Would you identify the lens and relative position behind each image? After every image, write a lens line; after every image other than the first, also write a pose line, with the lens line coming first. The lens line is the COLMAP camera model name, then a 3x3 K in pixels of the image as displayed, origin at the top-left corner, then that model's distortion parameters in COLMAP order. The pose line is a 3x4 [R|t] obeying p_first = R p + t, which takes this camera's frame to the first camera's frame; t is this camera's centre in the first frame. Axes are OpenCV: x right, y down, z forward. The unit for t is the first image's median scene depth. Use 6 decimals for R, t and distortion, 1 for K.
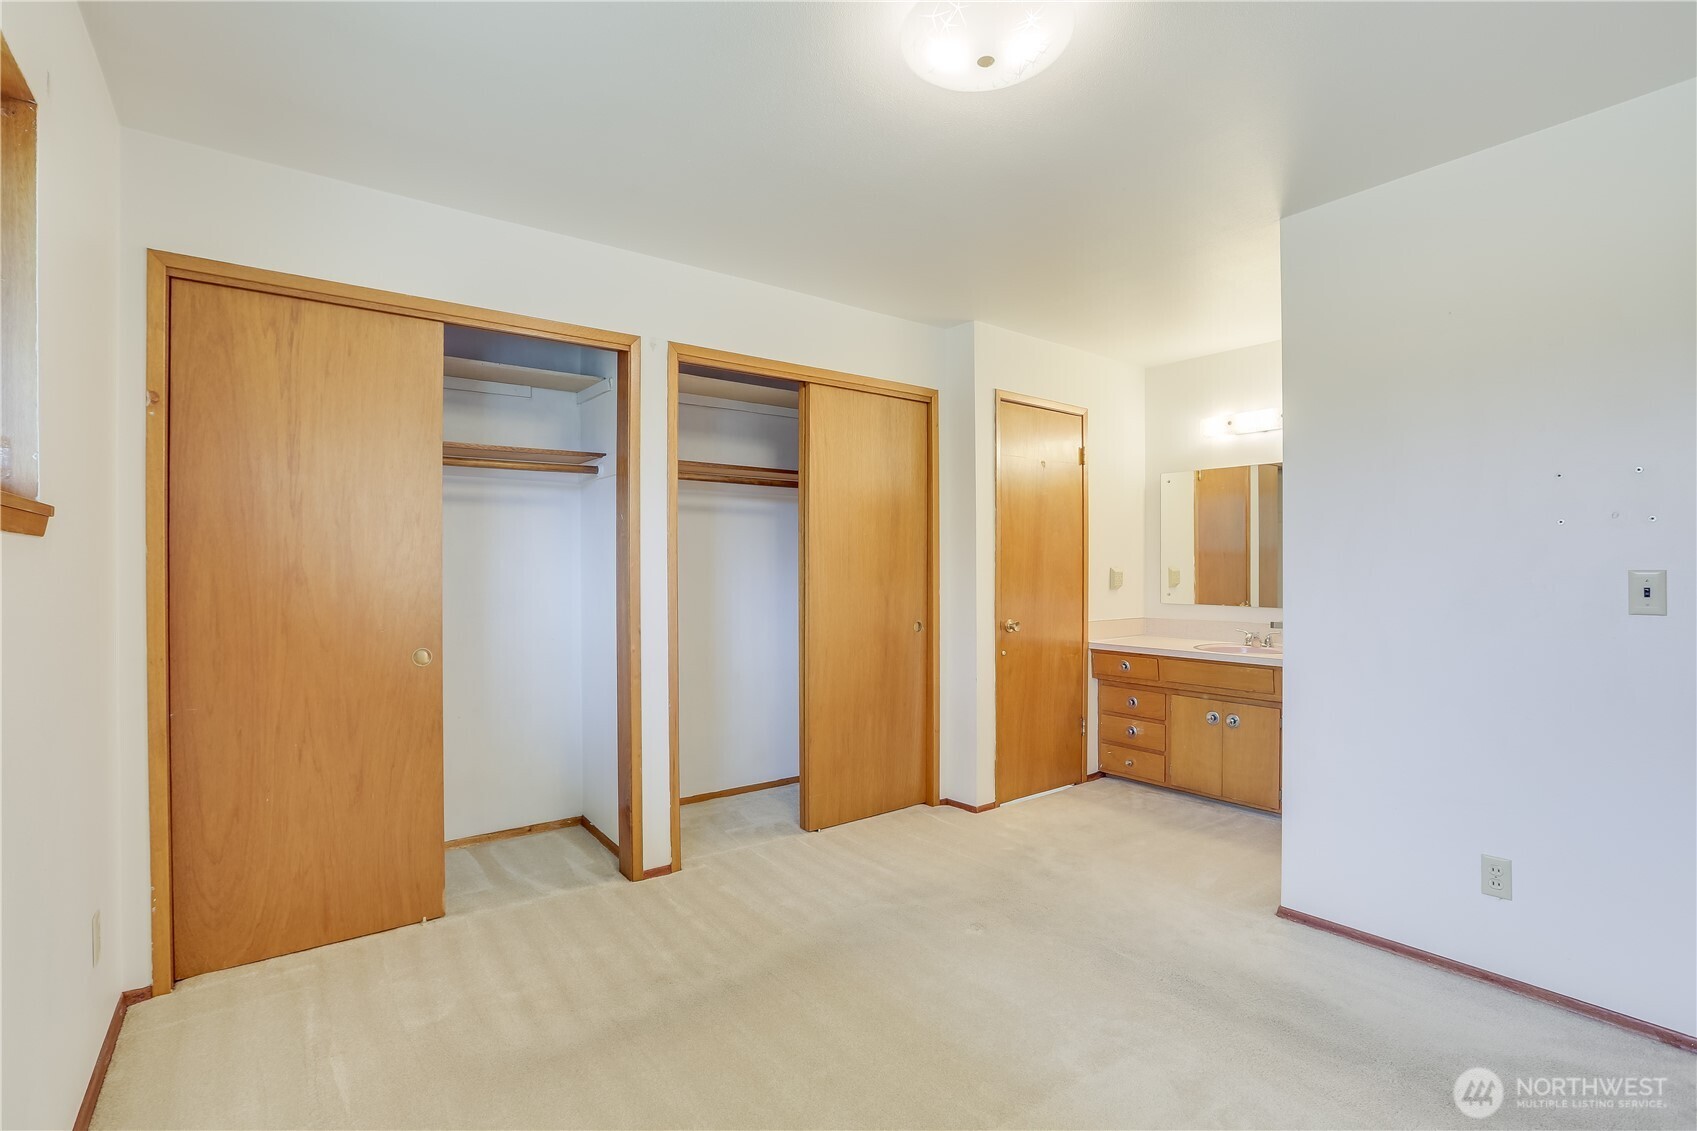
lens RADIAL K [[777.8, 0, 842.6], [0, 777.8, 569.8], [0, 0, 1]] dist [-0.029019, 0.000194]
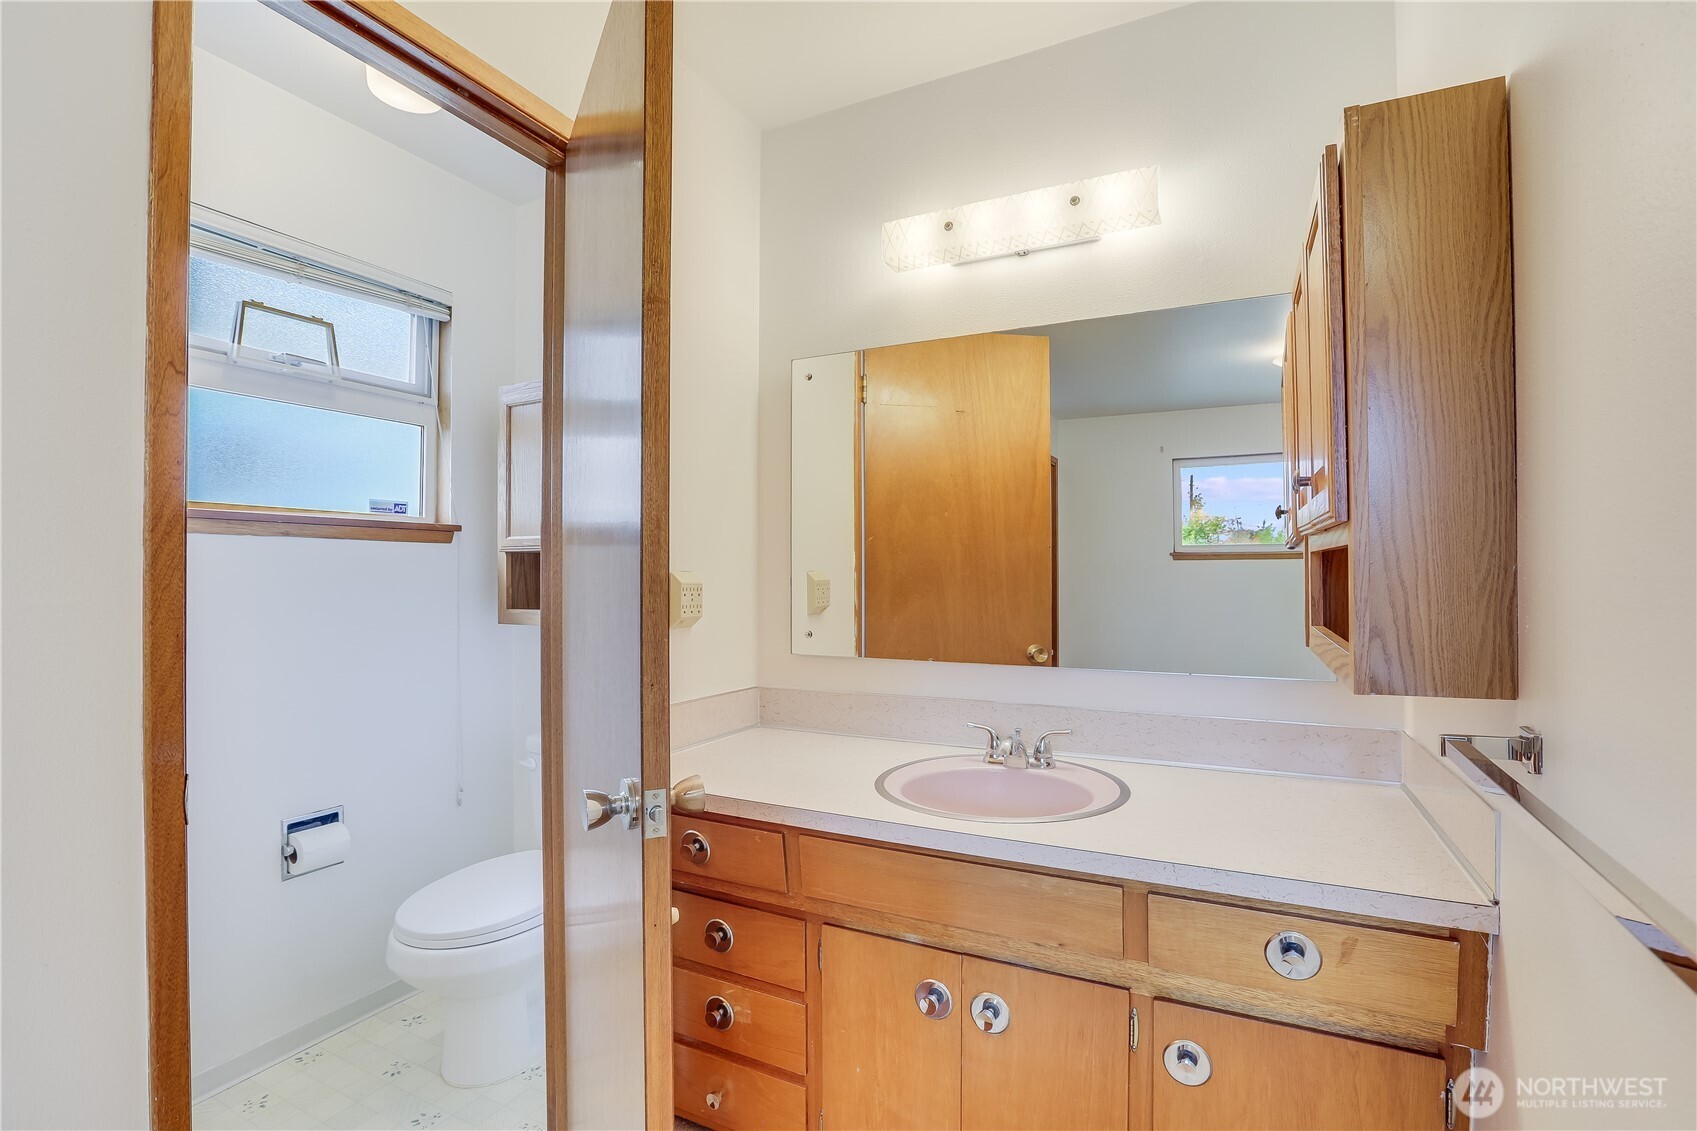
lens RADIAL K [[782.3, 0, 855.1], [0, 782.3, 571.0], [0, 0, 1]] dist [-0.046566, 0.011633]
pose [[0.894544, 0.000507, 0.446980, 0.247062], [0.006151, 0.999891, -0.013444, 0.002110], [-0.446938, 0.014776, 0.894443, 0.593103]]
